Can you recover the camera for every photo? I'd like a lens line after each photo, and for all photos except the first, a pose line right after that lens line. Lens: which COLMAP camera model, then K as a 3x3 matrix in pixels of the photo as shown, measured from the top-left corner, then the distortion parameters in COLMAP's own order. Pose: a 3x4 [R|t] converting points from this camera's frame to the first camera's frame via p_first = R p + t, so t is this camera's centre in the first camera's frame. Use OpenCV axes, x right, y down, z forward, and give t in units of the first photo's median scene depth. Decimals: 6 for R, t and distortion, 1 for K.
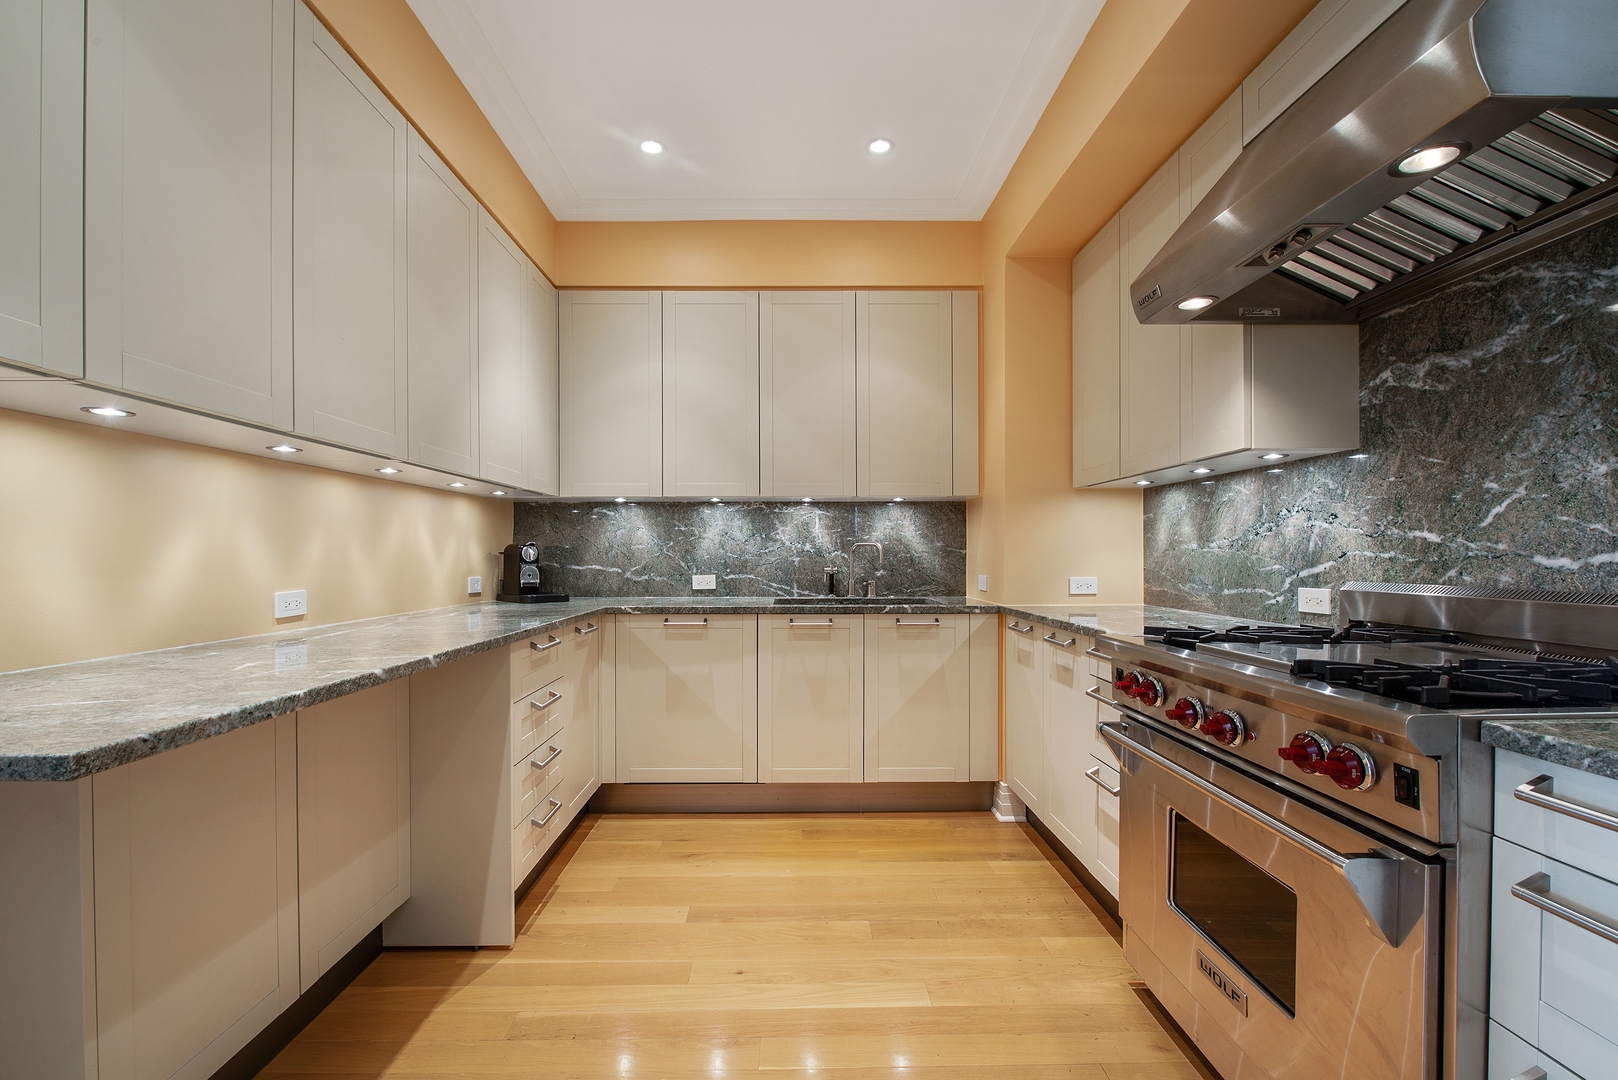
lens RADIAL K [[666.9, 0, 807.1], [0, 666.9, 553.8], [0, 0, 1]] dist [-0.000306, -0.001821]
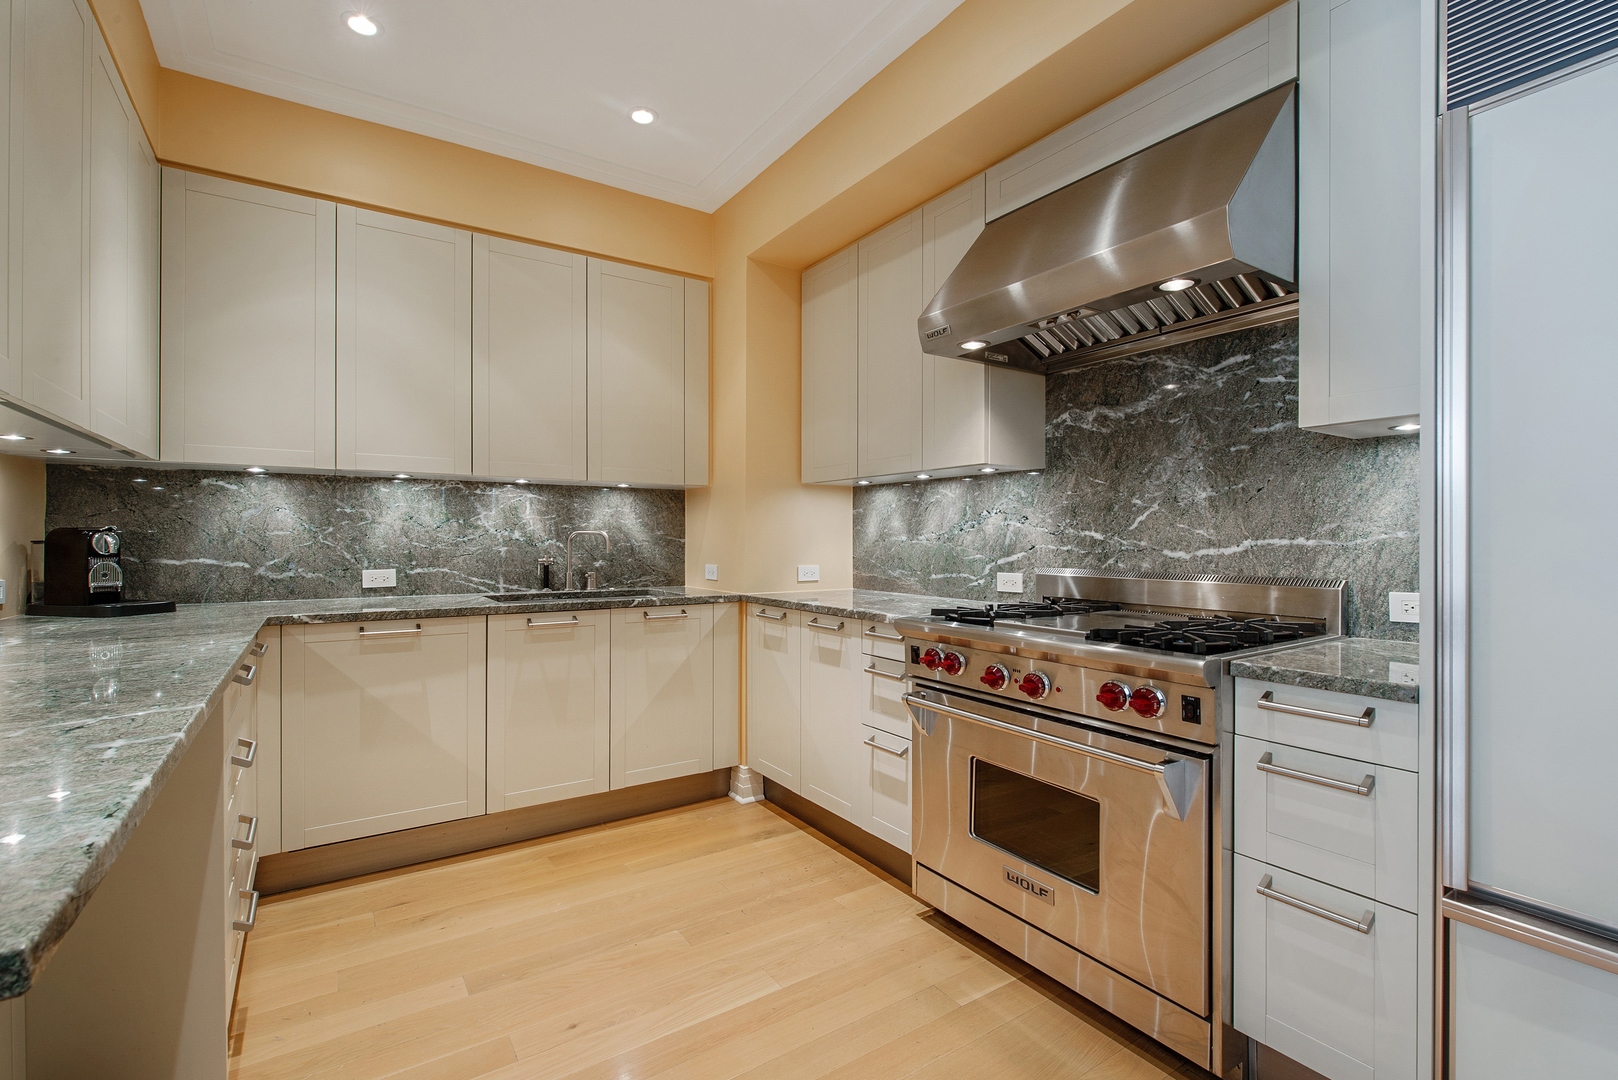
lens RADIAL K [[688.2, 0, 810.5], [0, 688.2, 536.5], [0, 0, 1]] dist [0.004323, -0.000749]
pose [[0.855847, 0.006340, 0.517191, -0.200207], [-0.004488, 0.999978, -0.004832, -0.008292], [-0.517210, 0.001815, 0.855857, 0.039865]]
